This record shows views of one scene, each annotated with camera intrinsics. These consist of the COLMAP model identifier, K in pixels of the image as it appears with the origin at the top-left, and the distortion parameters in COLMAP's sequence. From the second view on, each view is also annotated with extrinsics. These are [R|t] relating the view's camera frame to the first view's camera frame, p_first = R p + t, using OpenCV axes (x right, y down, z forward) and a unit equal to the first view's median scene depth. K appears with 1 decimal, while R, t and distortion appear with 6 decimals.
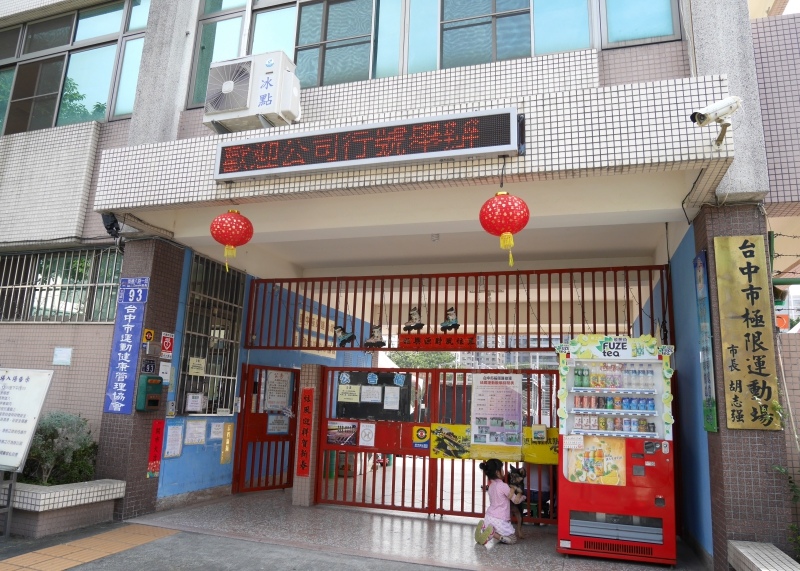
lens RADIAL K [[575.8, 0, 400.0], [0, 575.8, 285.5], [0, 0, 1]] dist [-0.062014, -0.000262]
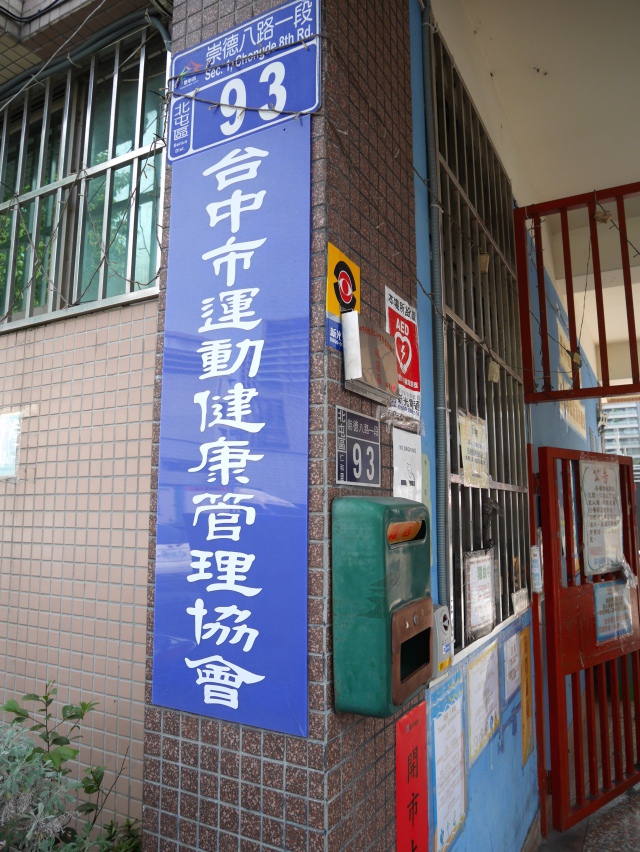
lens RADIAL K [[603.7, 0, 320.0], [0, 603.7, 426.0], [0, 0, 1]] dist [-0.058125, 0.004313]
pose [[0.980301, -0.069973, -0.184701, -0.413522], [0.081418, 0.995155, 0.055112, 0.121210], [0.179950, -0.069064, 0.981248, 0.796593]]
